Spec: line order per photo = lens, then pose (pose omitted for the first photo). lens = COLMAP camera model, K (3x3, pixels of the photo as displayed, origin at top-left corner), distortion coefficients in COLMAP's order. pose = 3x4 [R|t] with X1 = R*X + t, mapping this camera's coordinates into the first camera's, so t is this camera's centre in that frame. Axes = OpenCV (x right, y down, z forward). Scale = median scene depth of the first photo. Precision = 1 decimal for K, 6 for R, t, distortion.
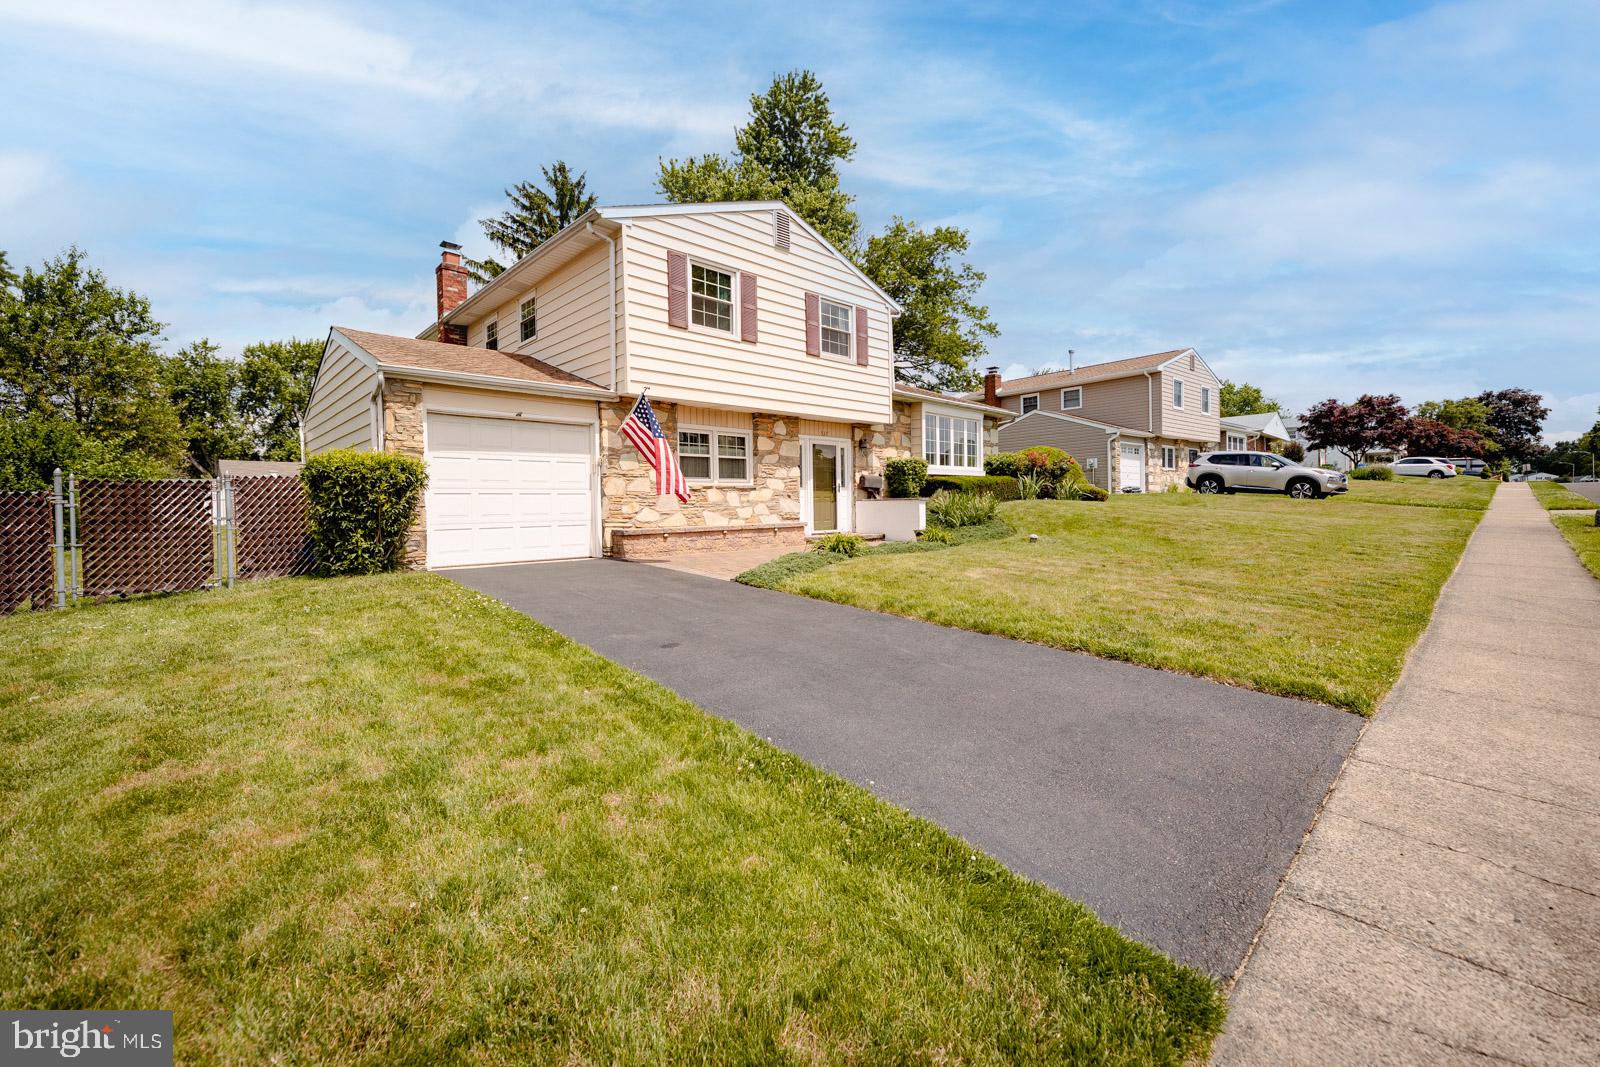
lens RADIAL K [[665.7, 0, 796.9], [0, 665.7, 535.7], [0, 0, 1]] dist [0.000372, 0.000445]
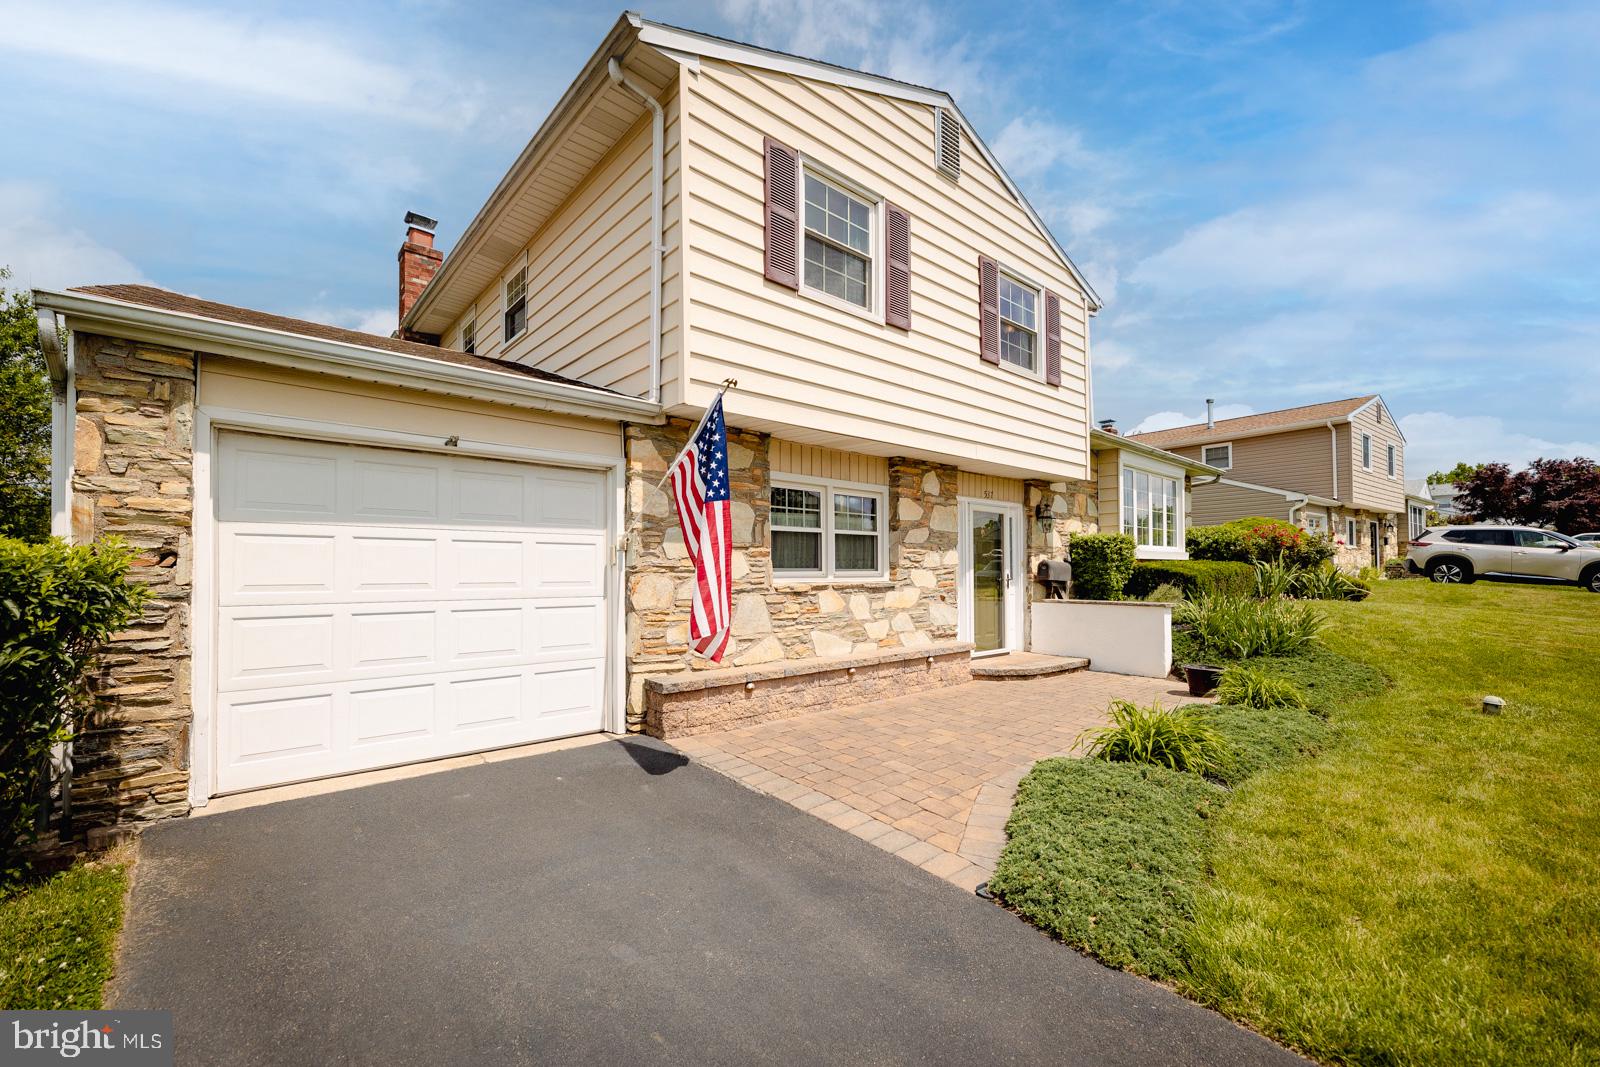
lens RADIAL K [[665.7, 0, 818.6], [0, 665.7, 572.3], [0, 0, 1]] dist [0.000372, 0.000445]
pose [[0.999847, 0.009899, -0.014399, -0.123670], [-0.010537, 0.998934, -0.044941, -0.058952], [0.013939, 0.045086, 0.998886, 0.436426]]
